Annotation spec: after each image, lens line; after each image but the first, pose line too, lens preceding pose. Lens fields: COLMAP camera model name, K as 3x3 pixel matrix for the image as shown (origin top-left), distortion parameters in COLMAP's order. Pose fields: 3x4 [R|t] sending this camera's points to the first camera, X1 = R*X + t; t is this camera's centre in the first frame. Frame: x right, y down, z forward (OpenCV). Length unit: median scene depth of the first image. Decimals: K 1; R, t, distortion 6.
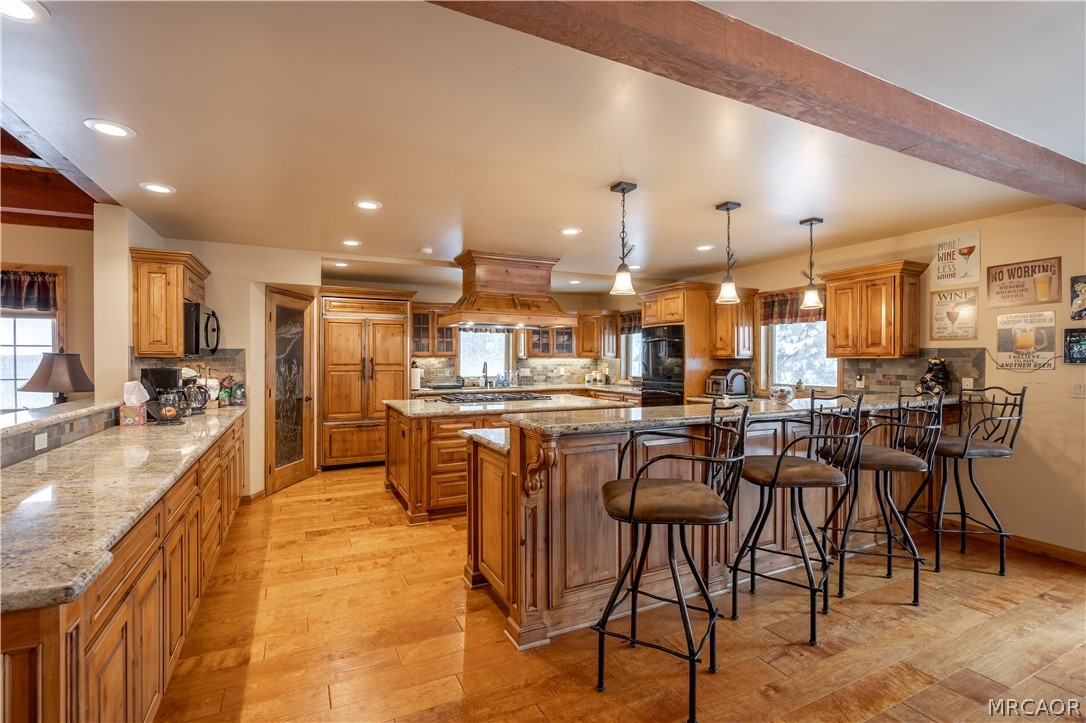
lens RADIAL K [[509.3, 0, 536.4], [0, 509.3, 368.3], [0, 0, 1]] dist [-0.014992, 0.002294]
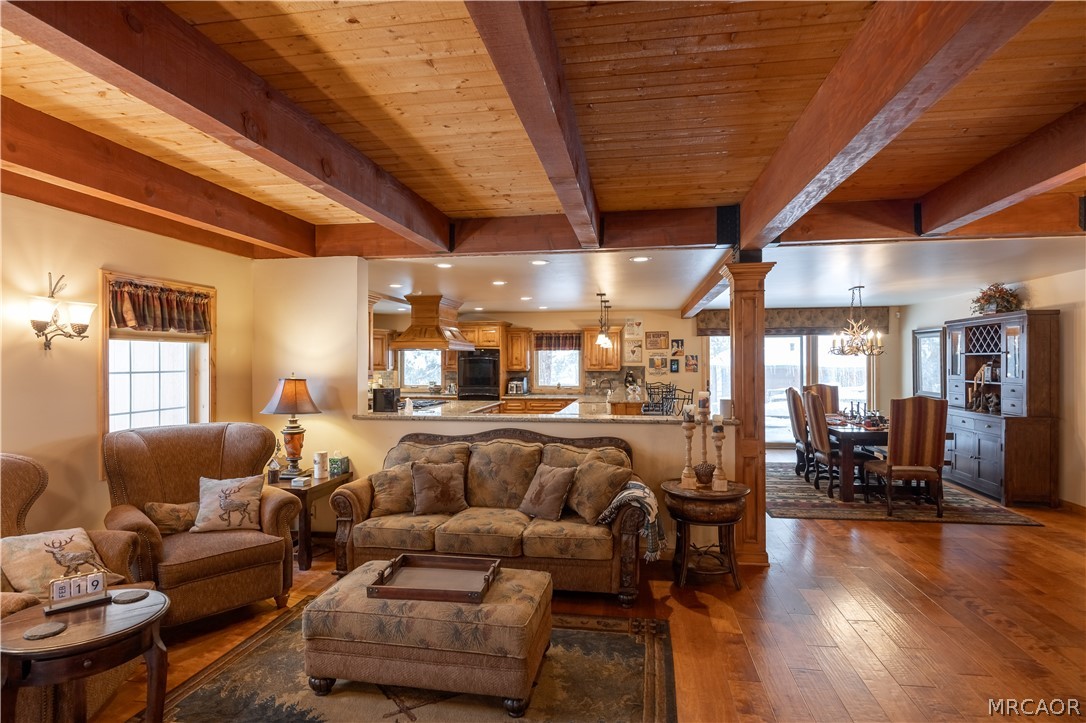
lens RADIAL K [[598.1, 0, 584.2], [0, 598.1, 363.7], [0, 0, 1]] dist [0.003120, -0.000010]
pose [[0.517407, -0.004178, 0.855729, -1.217594], [0.016954, 0.999842, -0.005370, -0.030698], [-0.855572, 0.017287, 0.517396, -0.151155]]
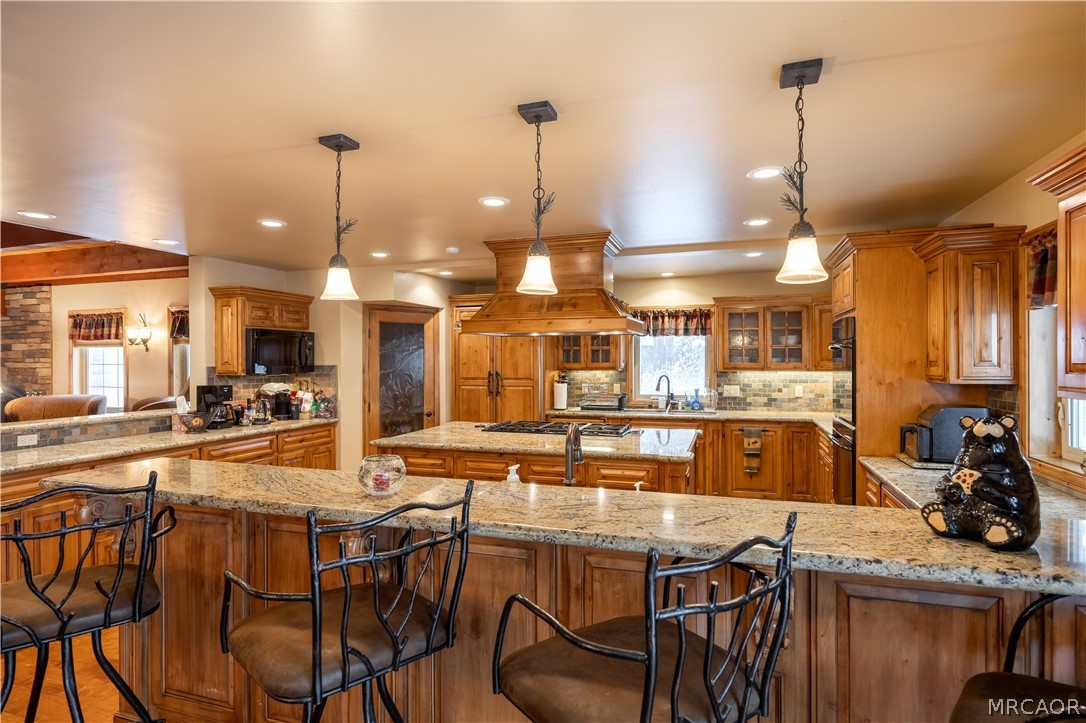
lens RADIAL K [[598.1, 0, 535.0], [0, 598.1, 363.3], [0, 0, 1]] dist [0.003120, -0.000010]
pose [[0.697470, 0.001724, -0.716612, 0.553639], [-0.008003, 0.999953, -0.005383, -0.034728], [0.716570, 0.009490, 0.697451, 0.372819]]
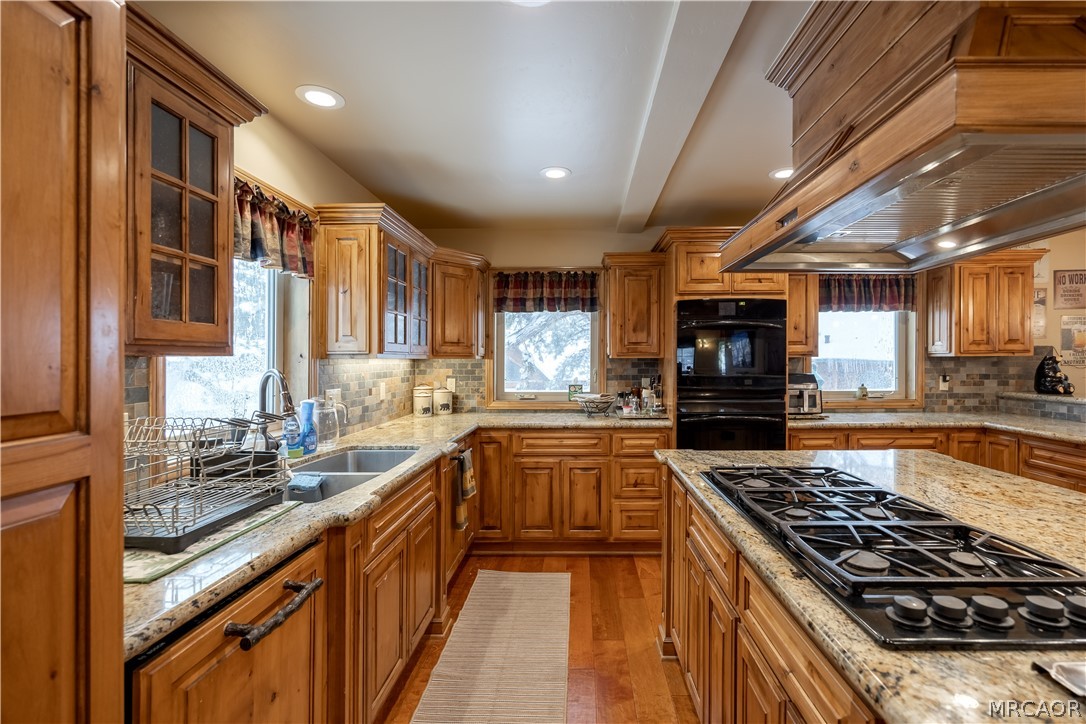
lens RADIAL K [[509.3, 0, 575.8], [0, 509.3, 362.8], [0, 0, 1]] dist [-0.014992, 0.002294]
pose [[0.441951, -0.008663, 0.896997, -0.378263], [0.022630, 0.999743, -0.001495, -0.019565], [-0.896754, 0.020959, 0.442033, 1.057149]]
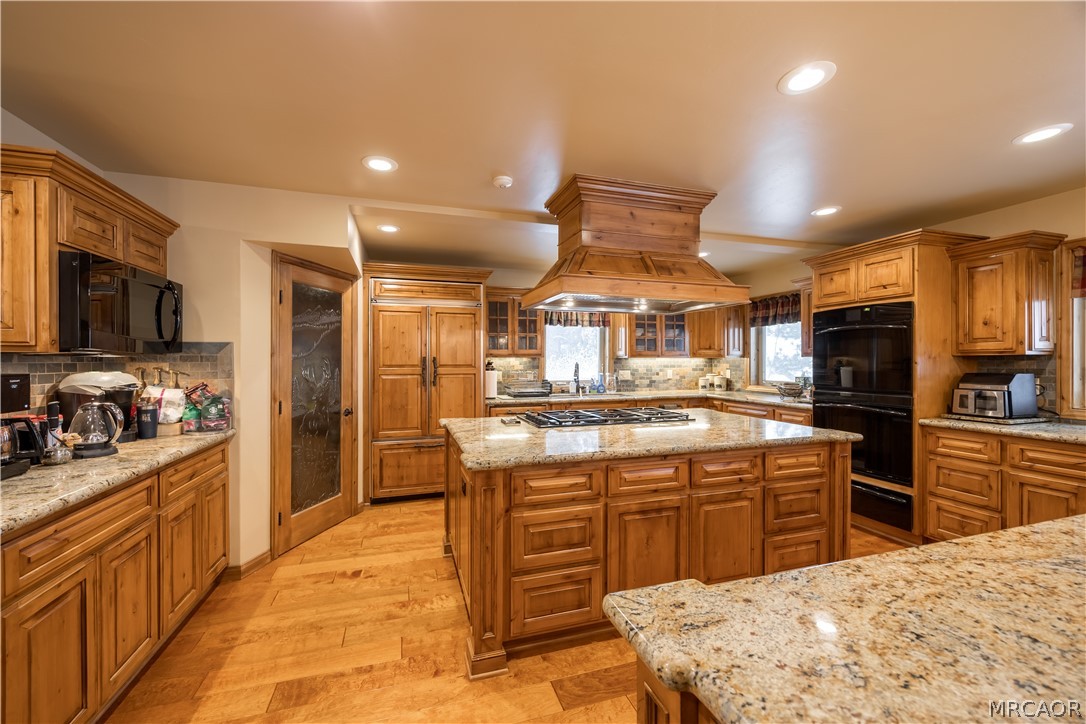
lens RADIAL K [[424.9, 0, 528.8], [0, 424.9, 363.5], [0, 0, 1]] dist [-0.003165, -0.000219]
pose [[0.987279, -0.001792, -0.158985, -0.097252], [-0.000200, 0.999922, -0.012511, -0.003734], [0.158995, 0.012384, 0.987202, 0.462926]]
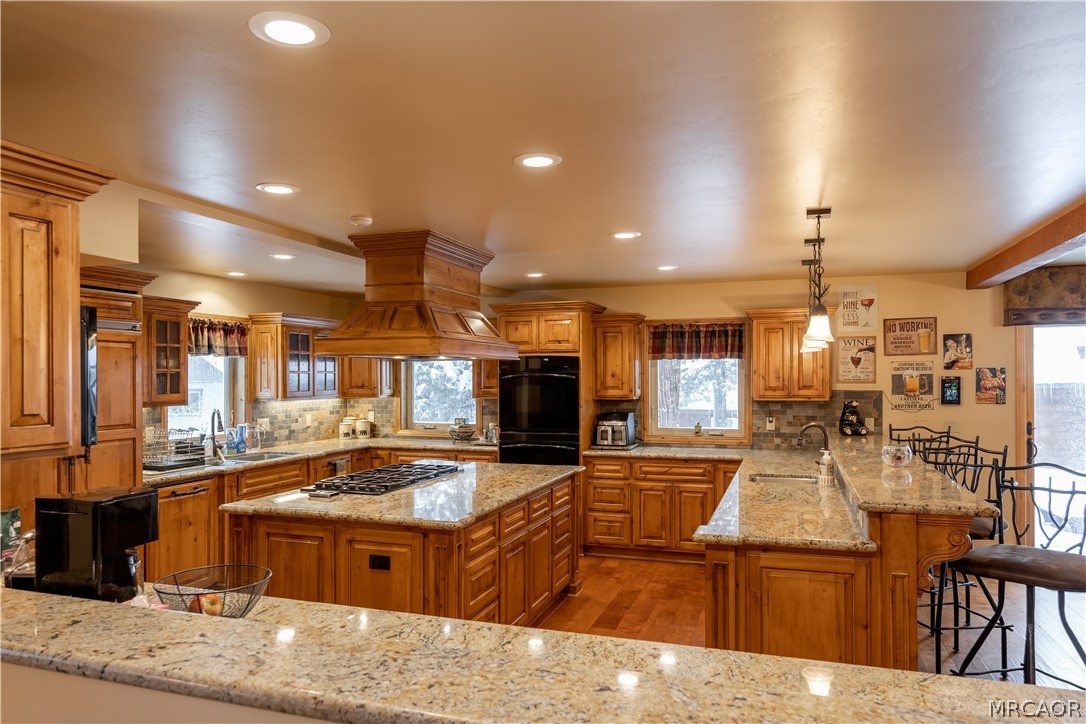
lens RADIAL K [[766.1, 0, 551.6], [0, 766.1, 376.9], [0, 0, 1]] dist [-0.001366, 0.001717]
pose [[0.688026, -0.003393, 0.725678, -0.629963], [0.015903, 0.999819, -0.010404, -0.048155], [-0.725512, 0.018698, 0.687956, 0.265278]]
